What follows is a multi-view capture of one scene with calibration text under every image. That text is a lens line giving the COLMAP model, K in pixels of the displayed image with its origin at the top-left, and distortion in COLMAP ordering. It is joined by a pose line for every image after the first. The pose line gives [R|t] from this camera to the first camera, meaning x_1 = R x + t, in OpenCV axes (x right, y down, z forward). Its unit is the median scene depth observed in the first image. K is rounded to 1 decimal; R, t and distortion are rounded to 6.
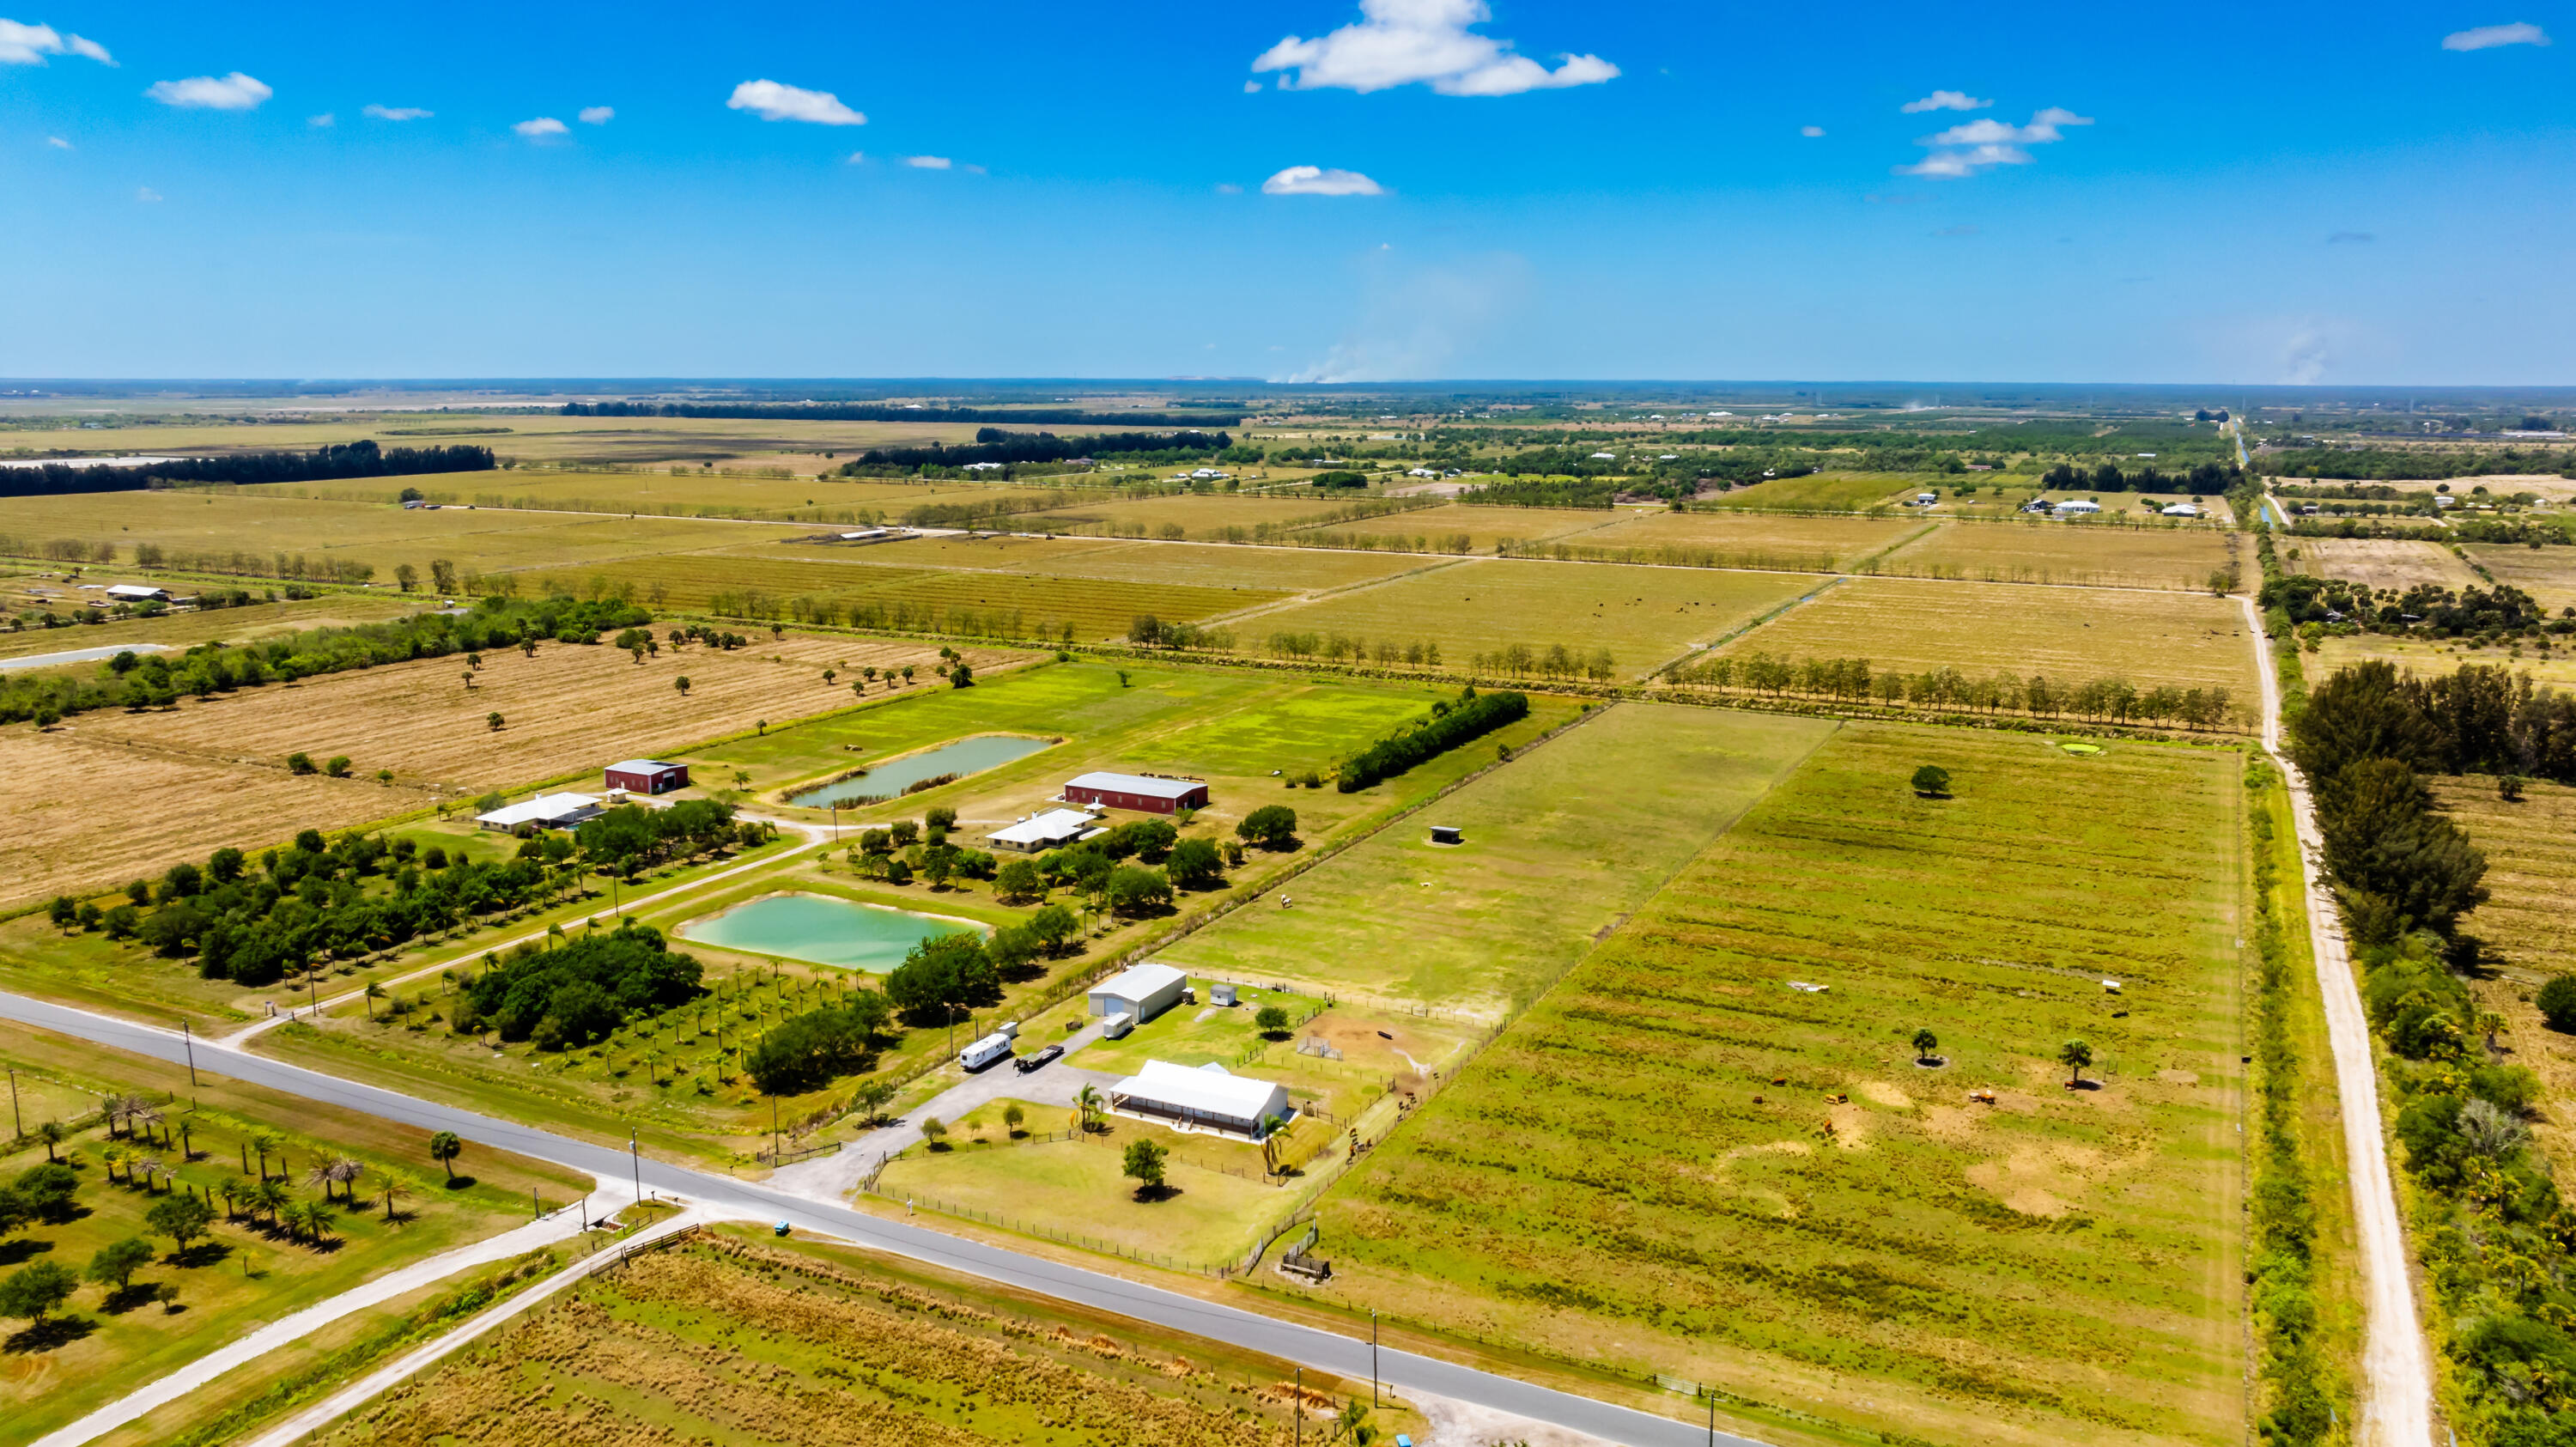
lens RADIAL K [[1830.0, 0, 1288.0], [0, 1830.0, 723.5], [0, 0, 1]] dist [-0.021869, -0.004023]
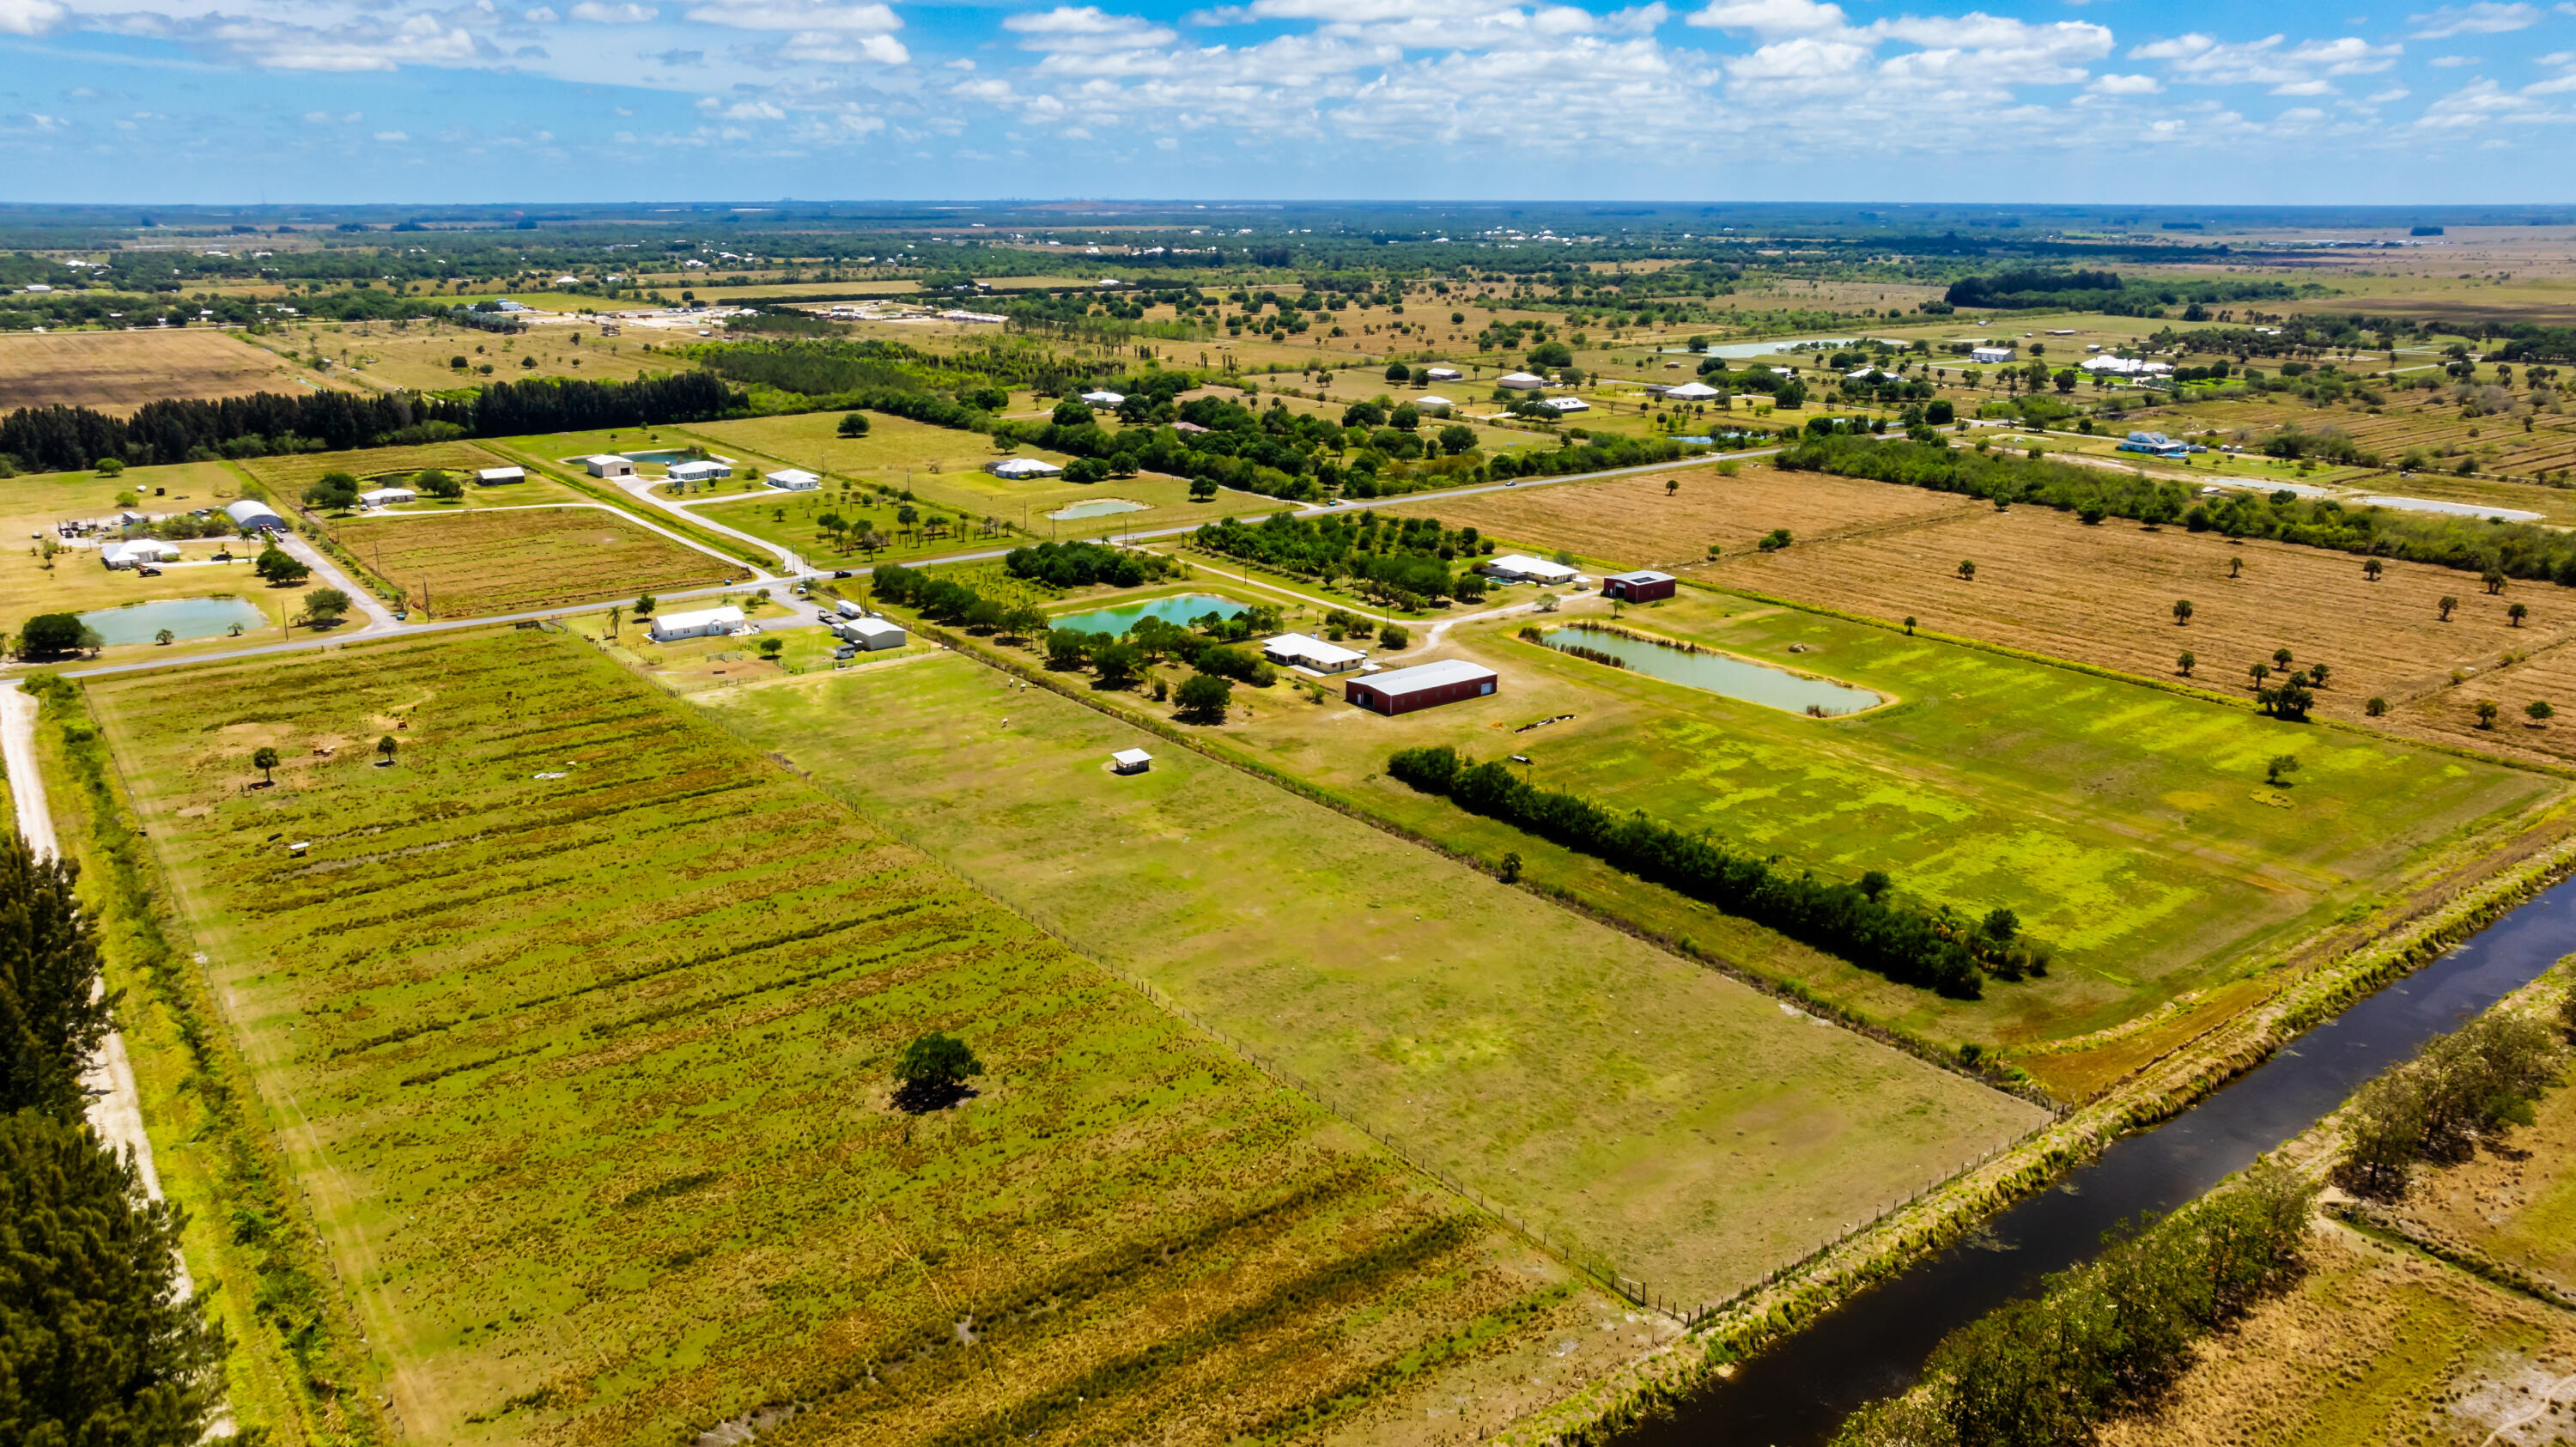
lens RADIAL K [[1817.6, 0, 1288.0], [0, 1817.6, 723.5], [0, 0, 1]] dist [-0.022649, 0.004191]
pose [[-0.436607, 0.250405, -0.864102, 0.930811], [-0.172688, 0.919297, 0.353654, -0.321511], [0.882923, 0.303627, -0.358130, 1.599602]]
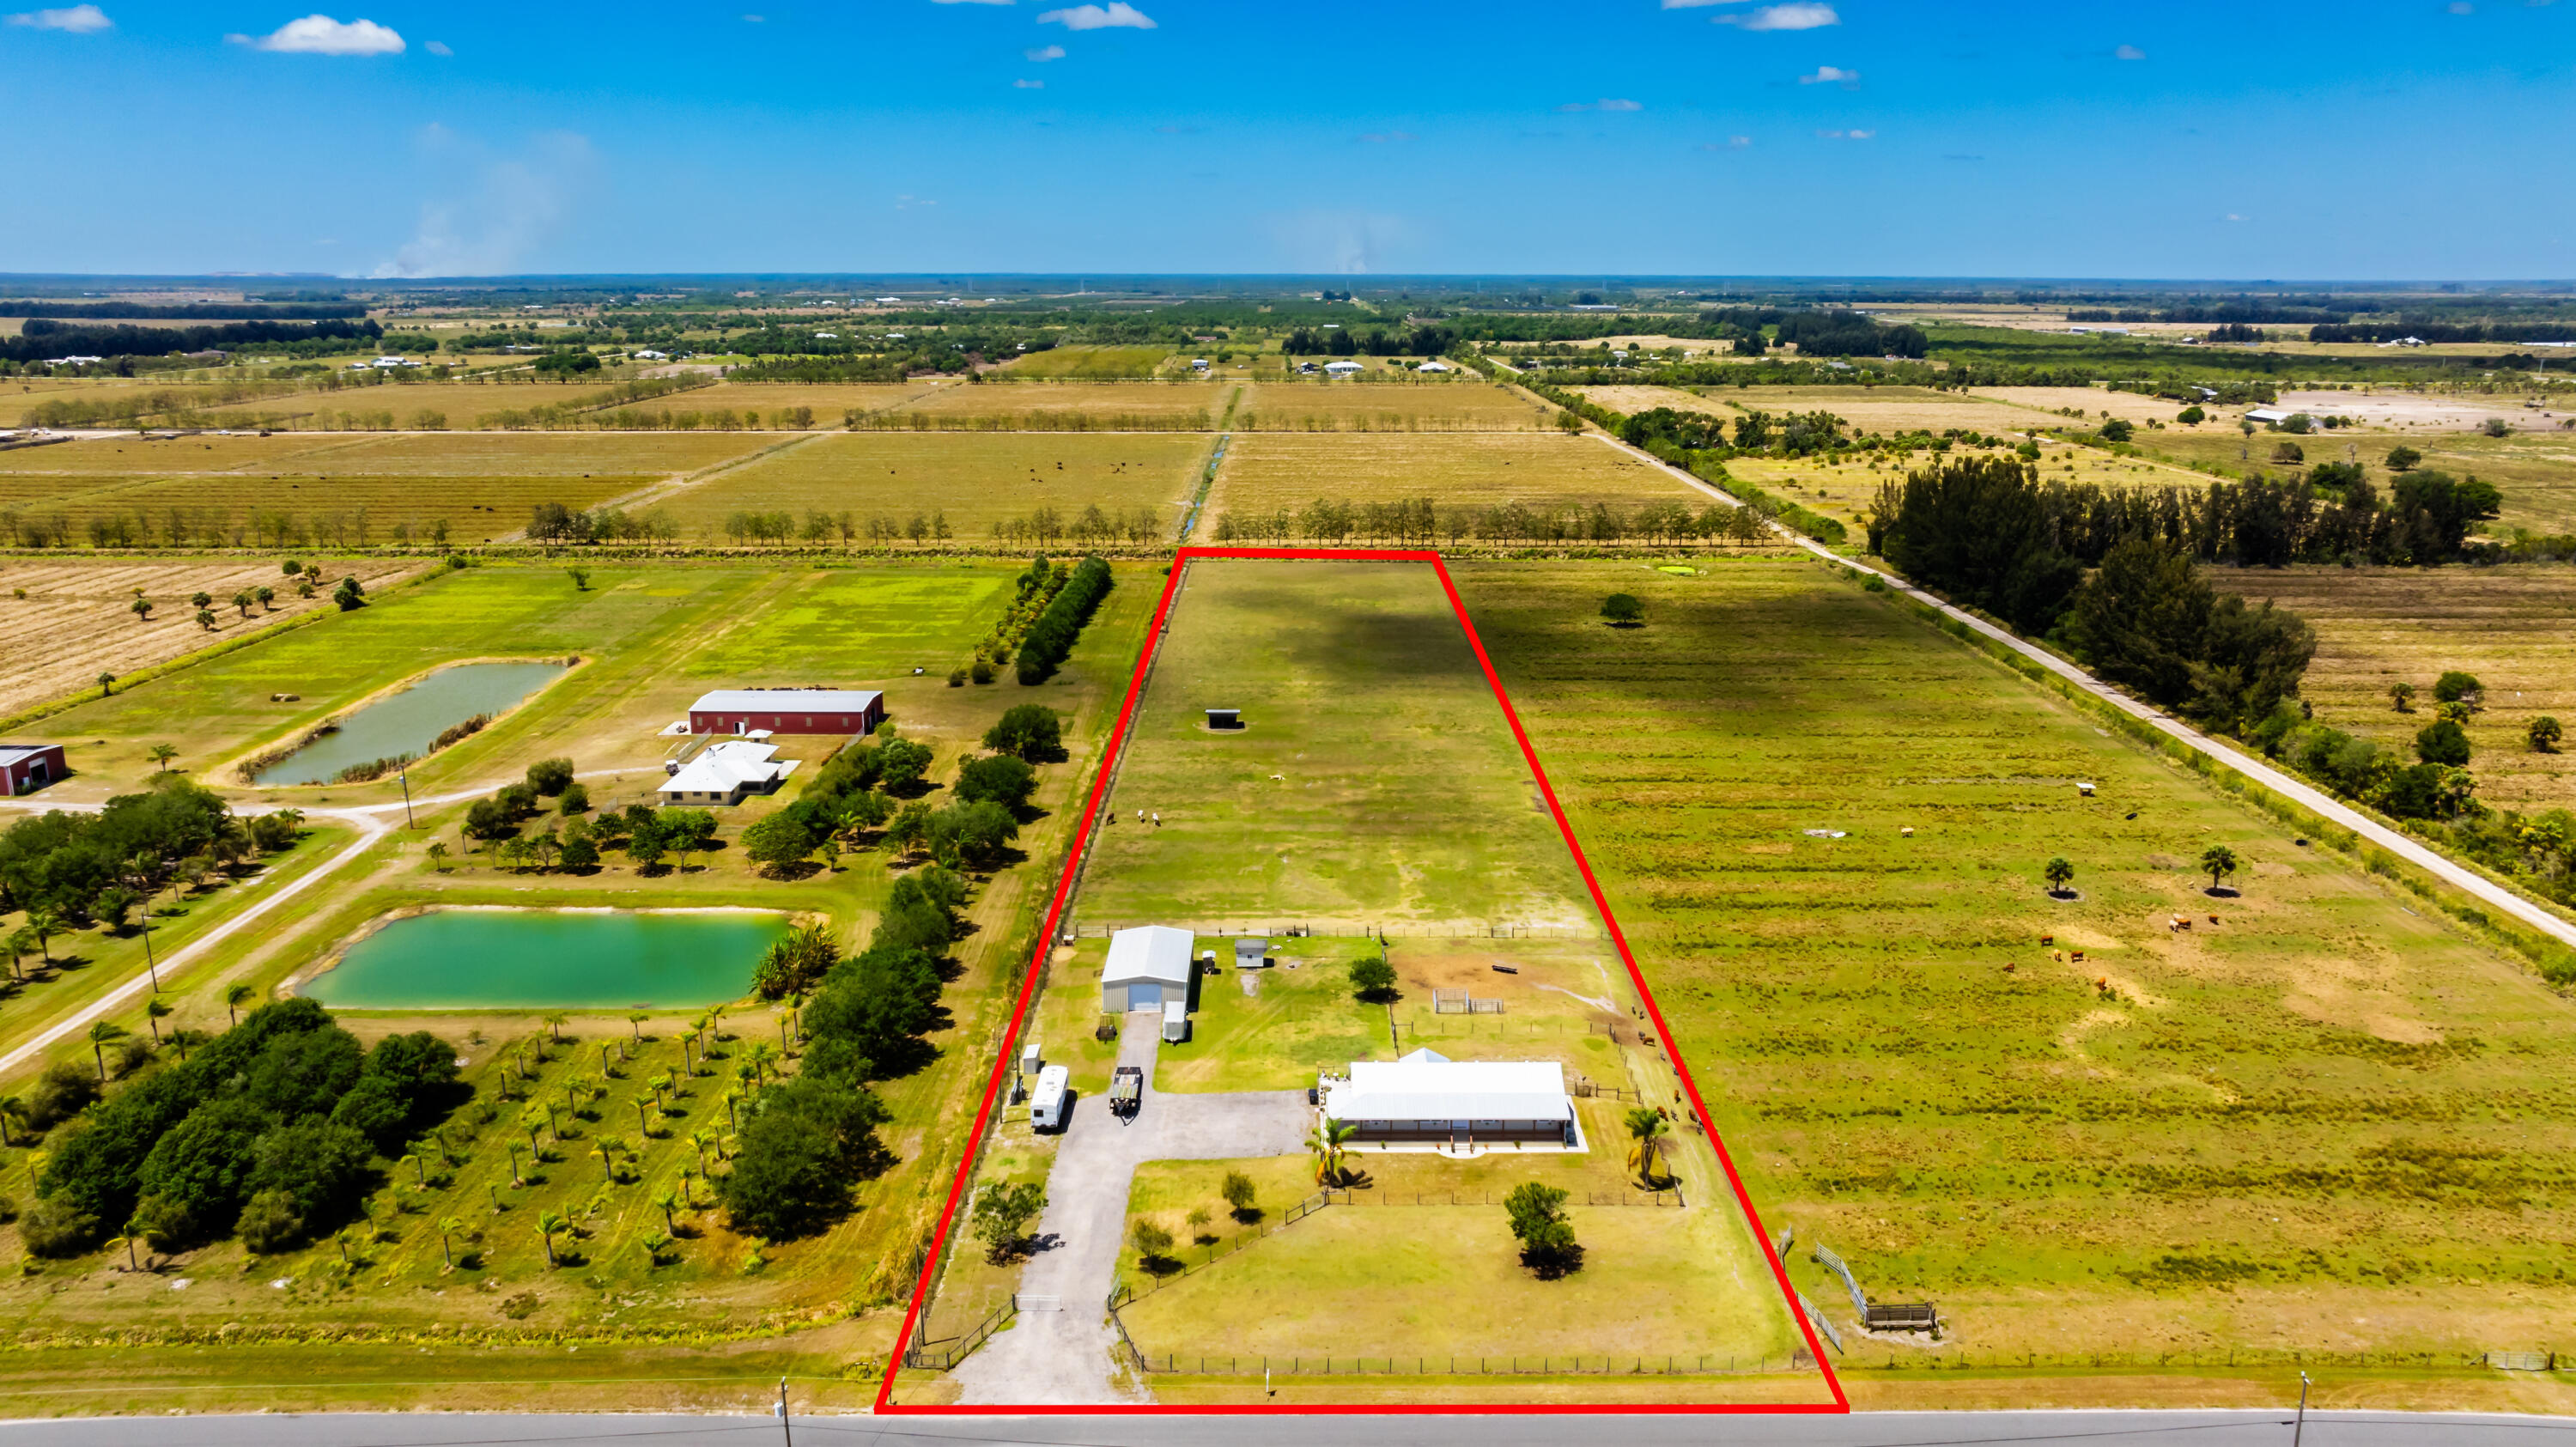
lens RADIAL K [[1817.6, 0, 1288.0], [0, 1817.6, 723.5], [0, 0, 1]] dist [-0.022649, 0.004191]
pose [[0.894785, -0.109868, 0.432770, -0.279821], [0.084488, 0.993405, 0.077513, 0.003038], [-0.438432, -0.032793, 0.898166, 0.302492]]
